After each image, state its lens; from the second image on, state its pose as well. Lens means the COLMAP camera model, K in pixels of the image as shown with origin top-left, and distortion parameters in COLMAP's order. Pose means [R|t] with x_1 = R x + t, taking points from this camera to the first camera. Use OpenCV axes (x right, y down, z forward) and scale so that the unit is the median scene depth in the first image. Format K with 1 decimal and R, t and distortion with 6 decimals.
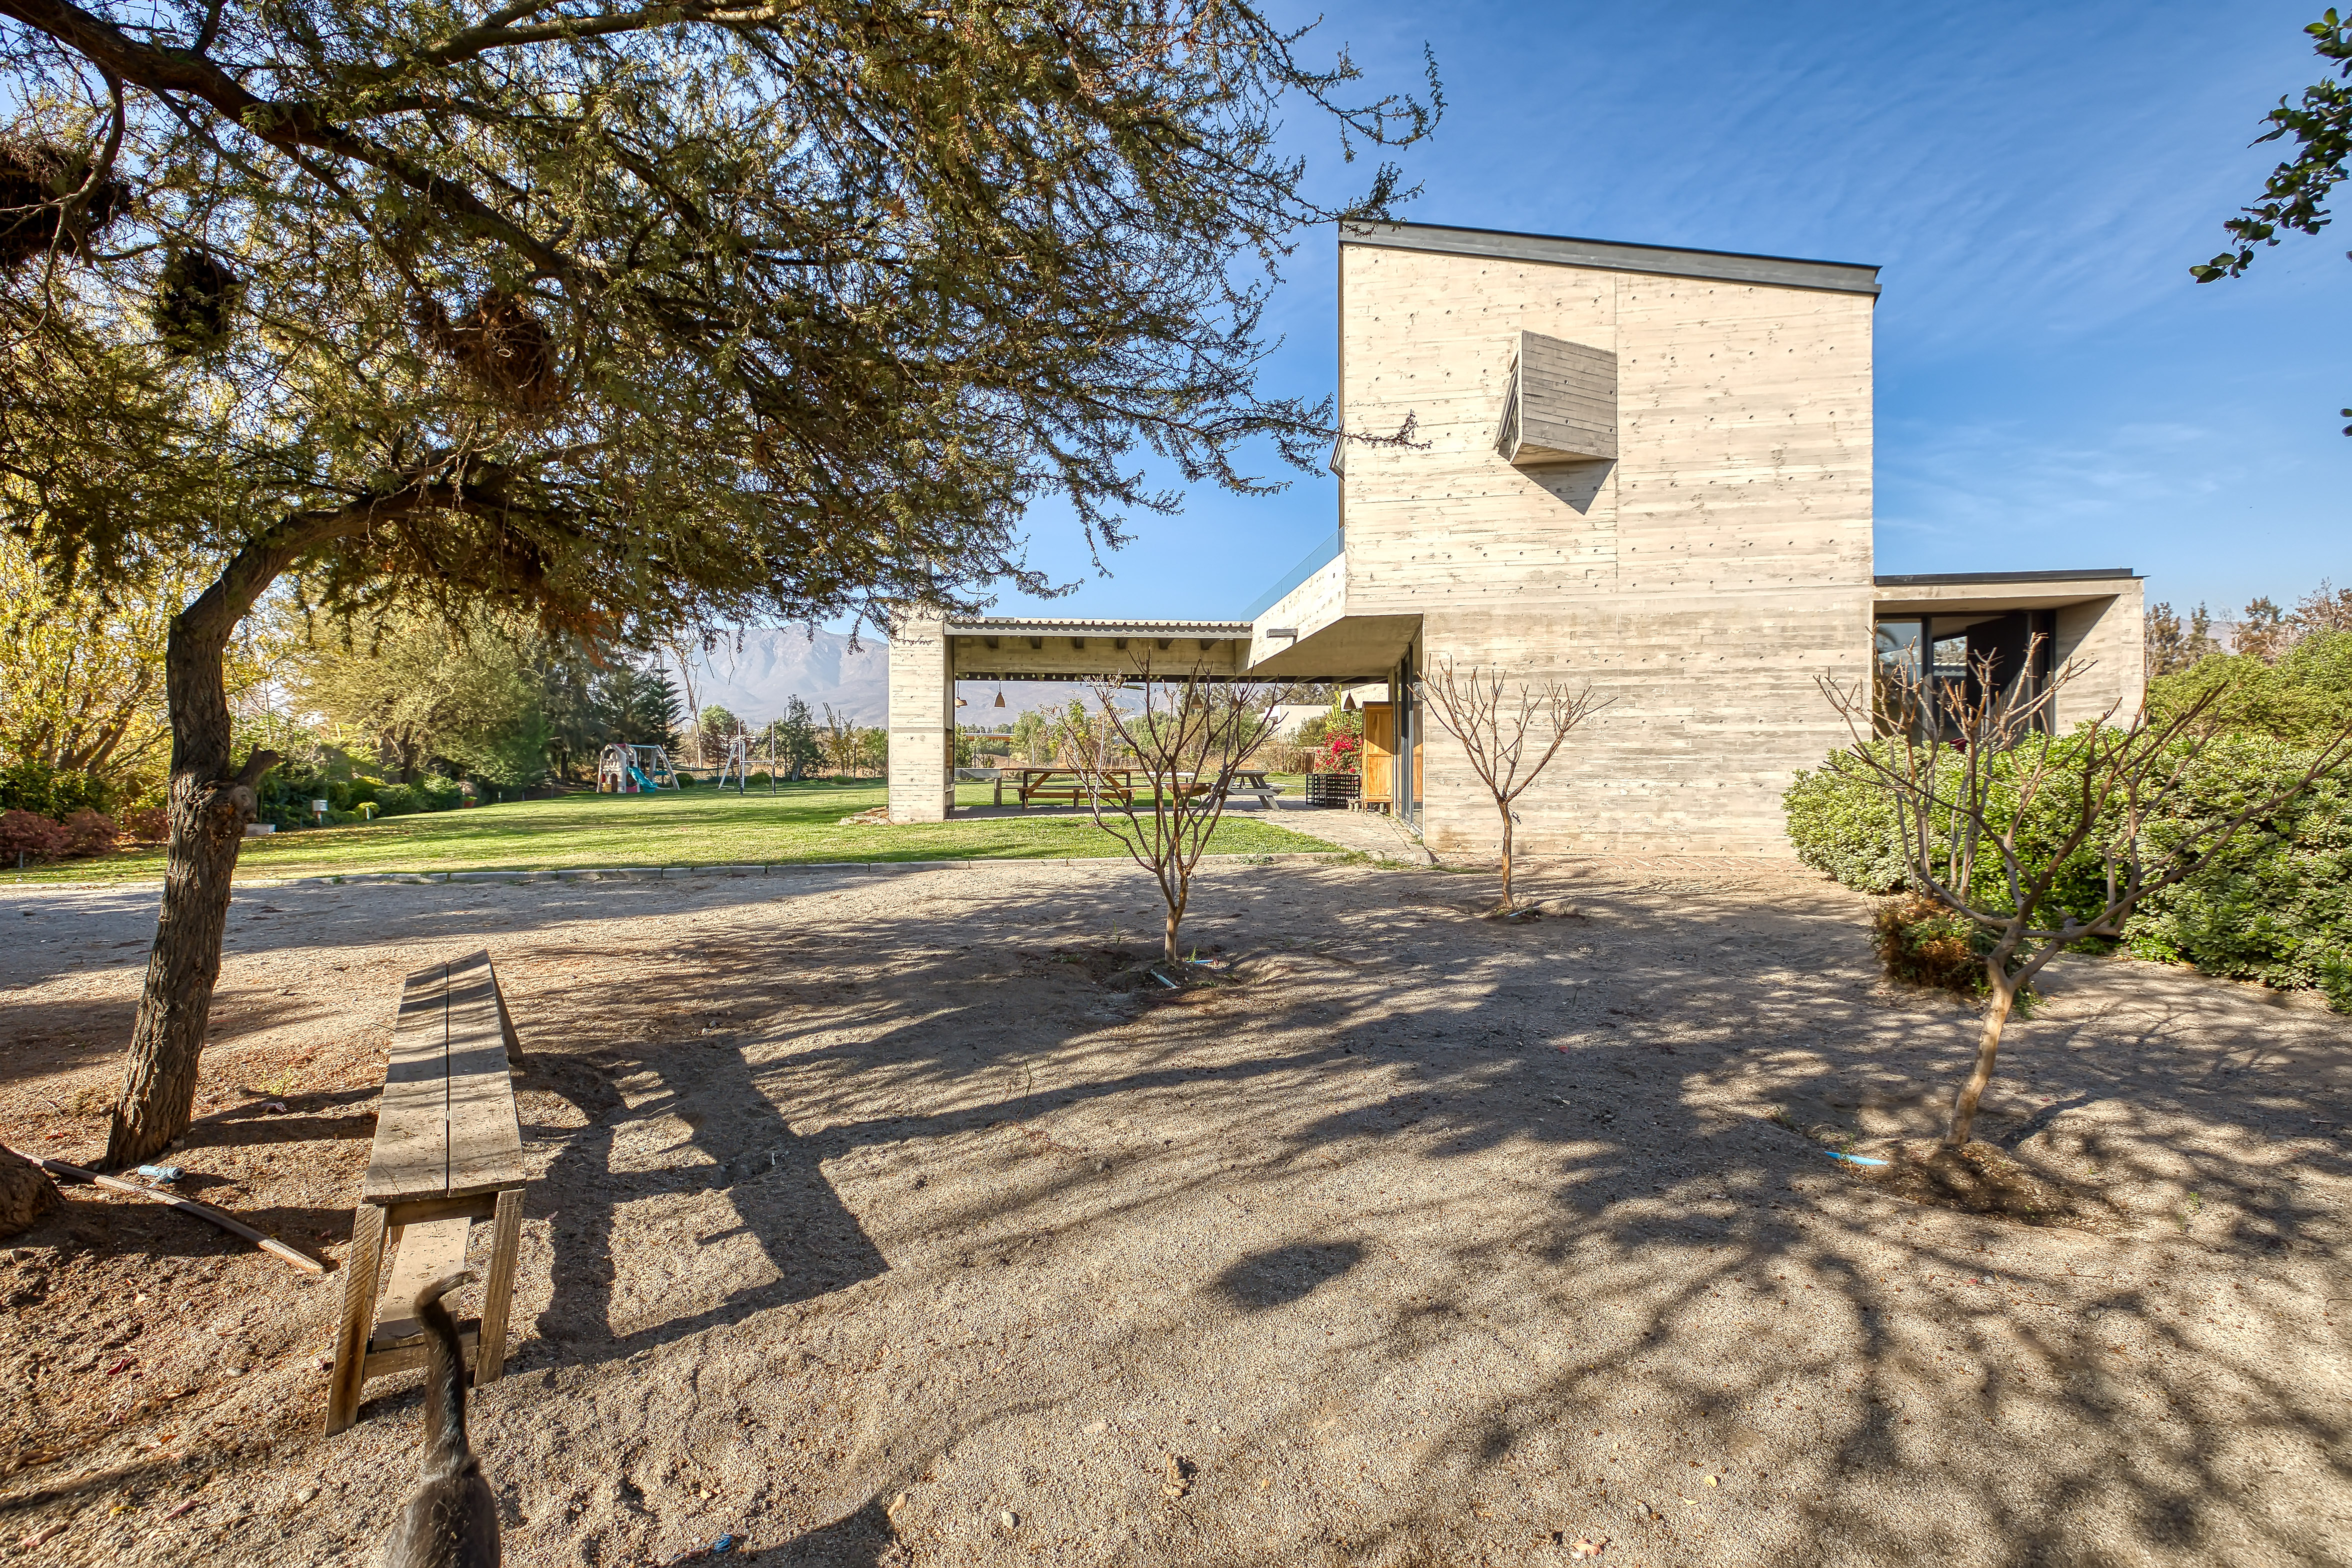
lens RADIAL K [[993.1, 0, 1162.4], [0, 993.1, 767.2], [0, 0, 1]] dist [0.001765, -0.000674]
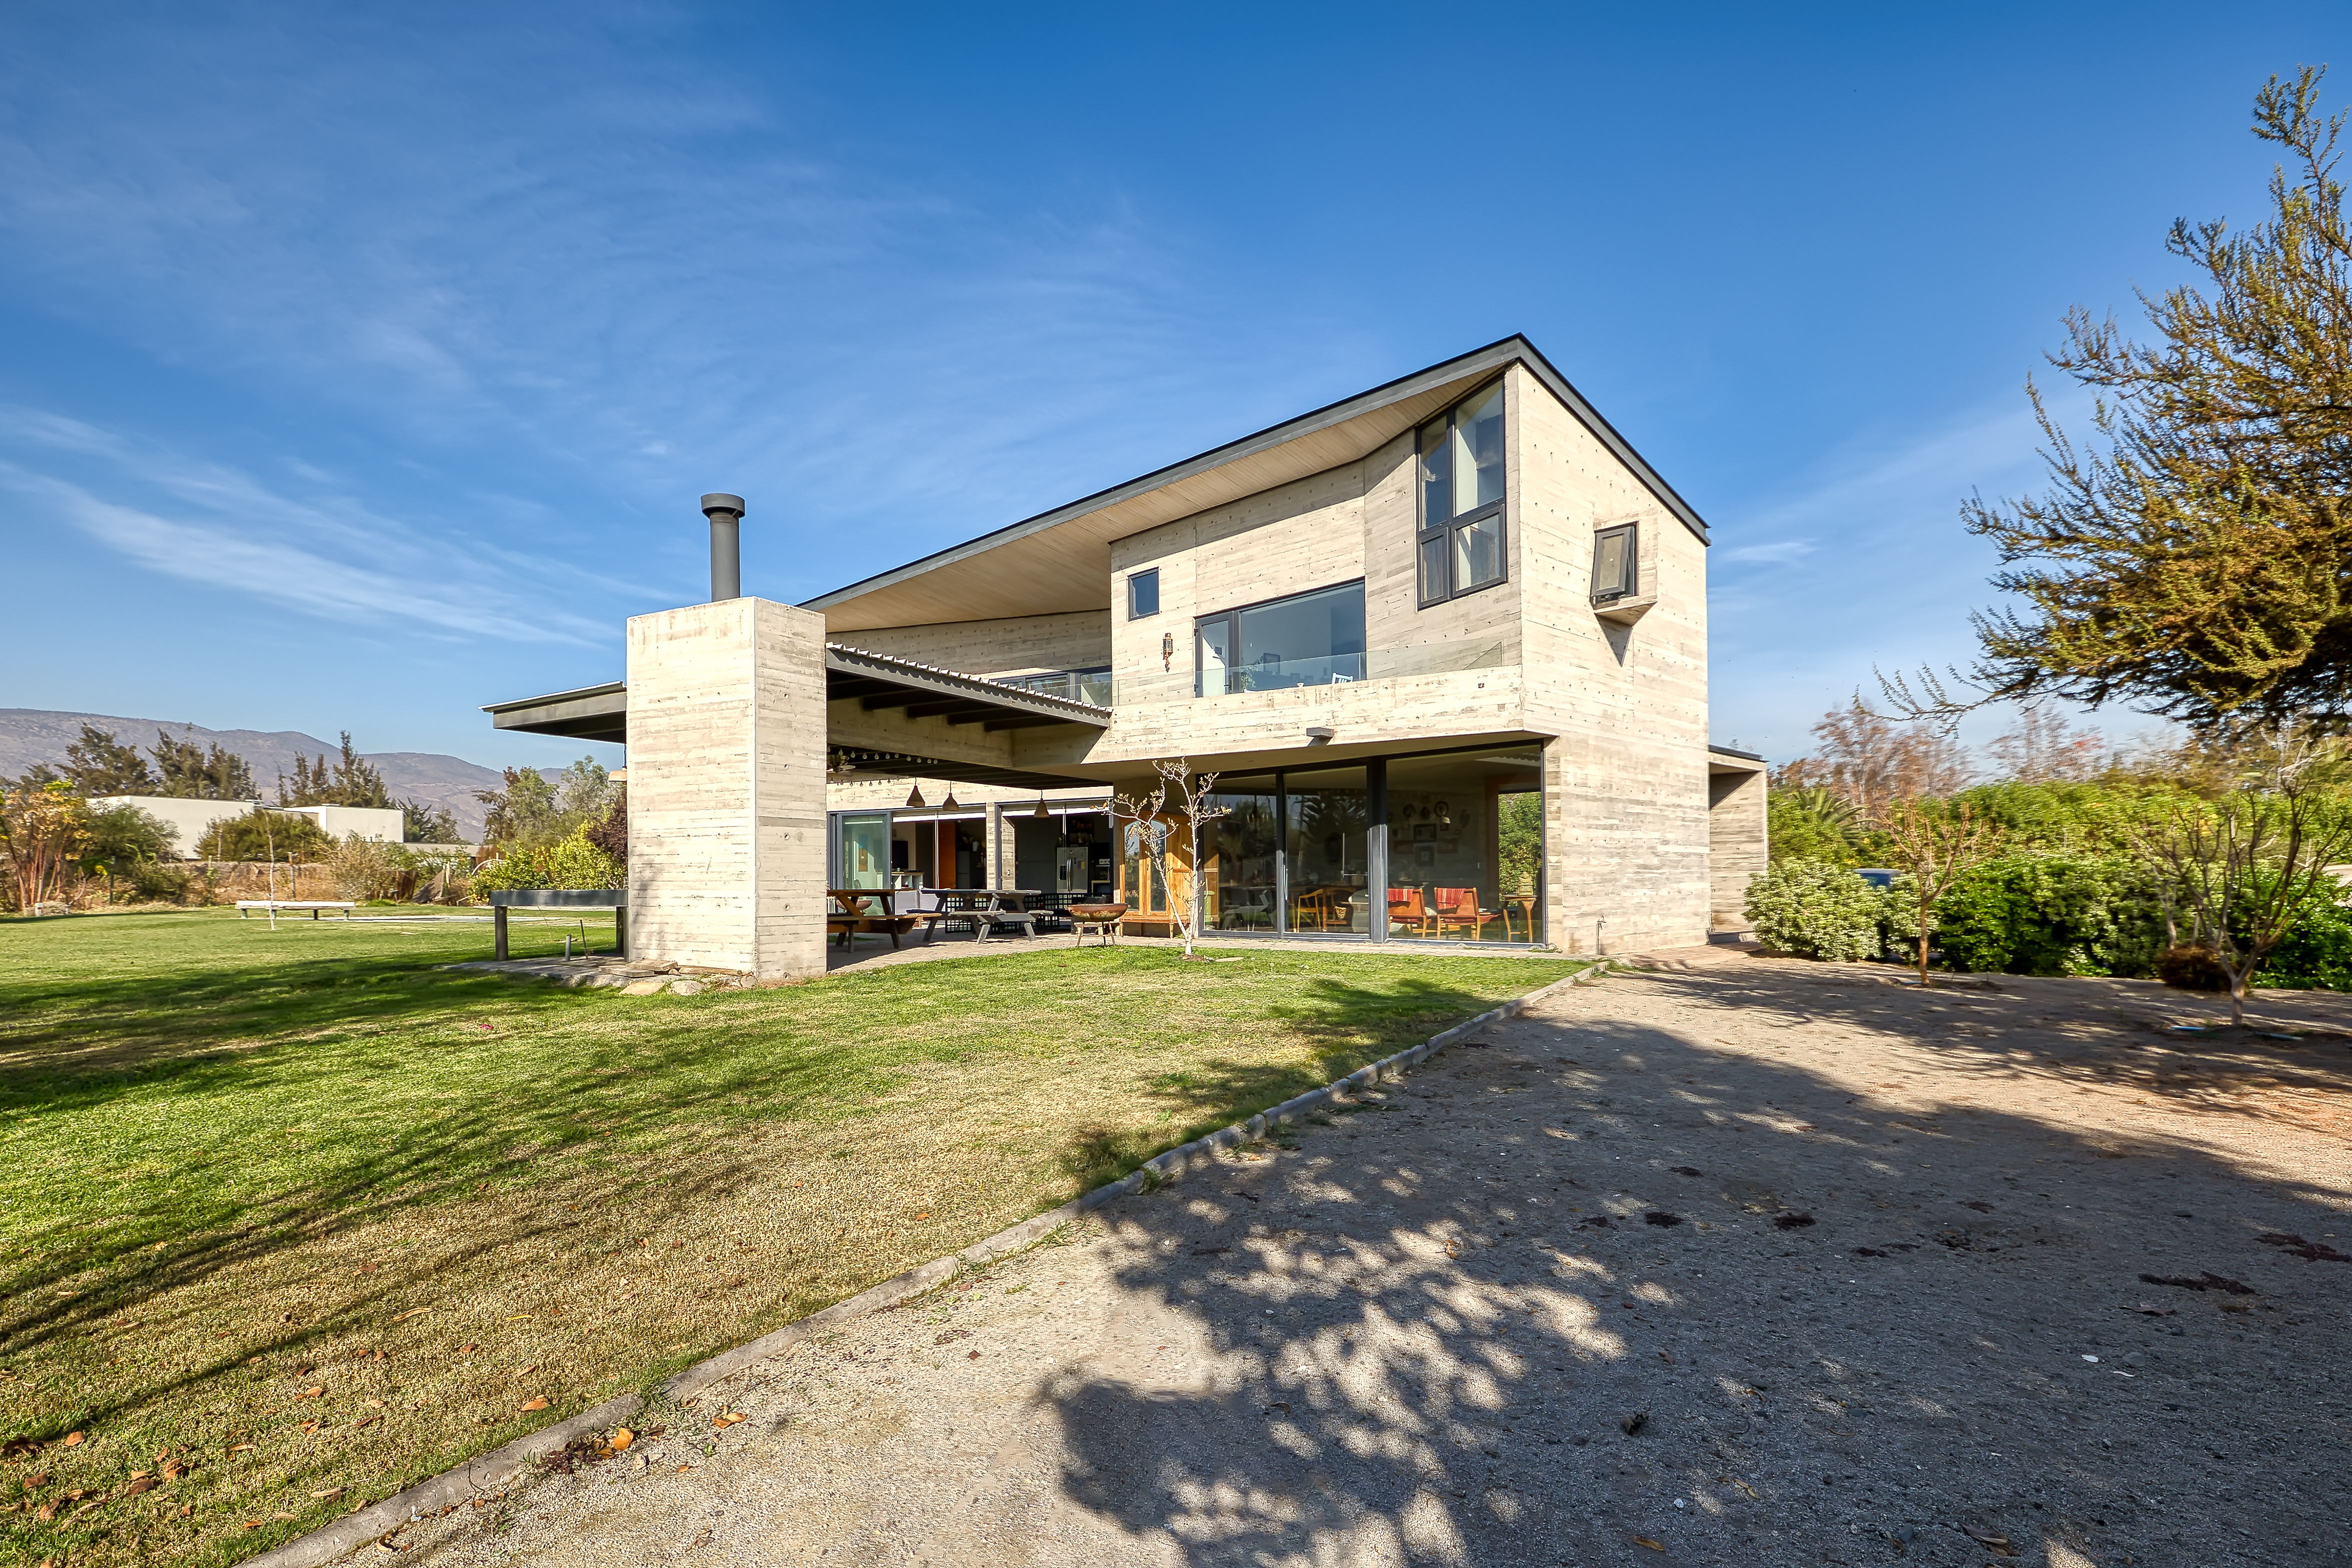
lens RADIAL K [[1150.6, 0, 1163.5], [0, 1150.6, 875.7], [0, 0, 1]] dist [0.000023, -0.000155]
pose [[0.591183, 0.002198, 0.806534, -1.015607], [0.008889, 0.999918, -0.009241, 0.003334], [-0.806488, 0.012633, 0.591115, 0.632505]]
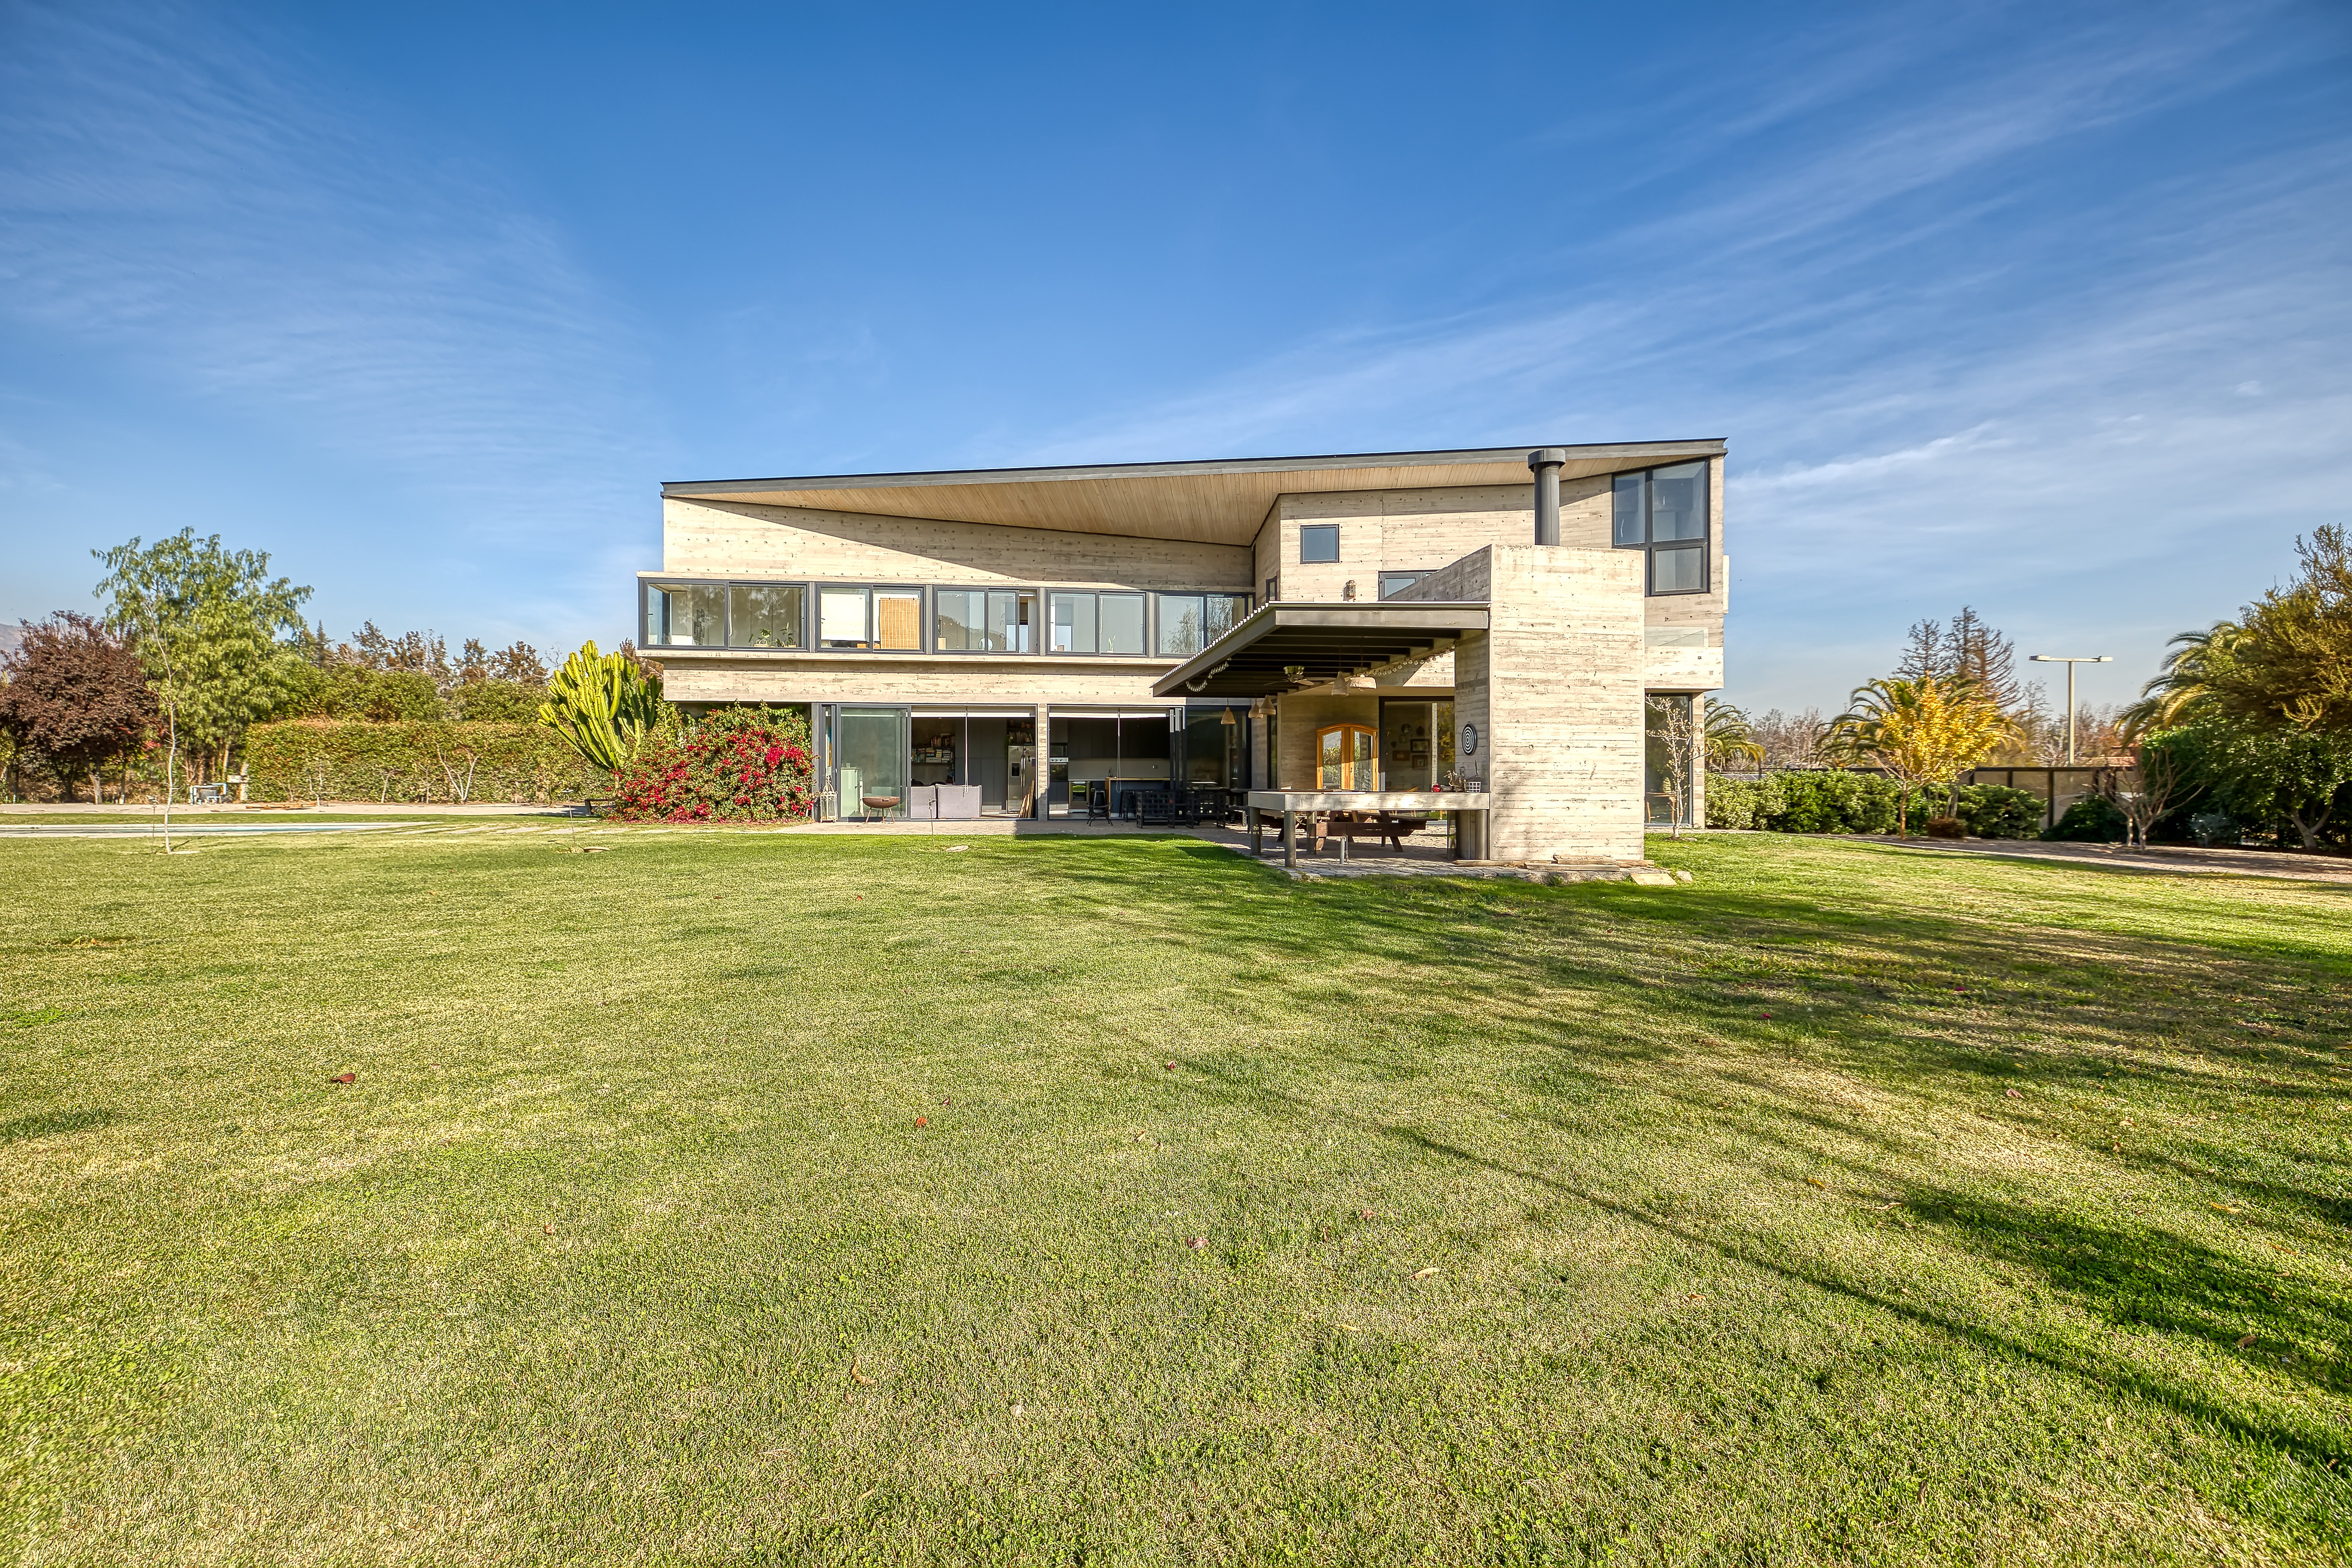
lens RADIAL K [[993.1, 0, 1162.4], [0, 993.1, 767.2], [0, 0, 1]] dist [0.001765, -0.000674]
pose [[-0.029038, 0.006079, 0.999560, -1.450496], [0.002419, 0.999979, -0.006012, -0.020046], [-0.999575, 0.002243, -0.029052, 2.060850]]
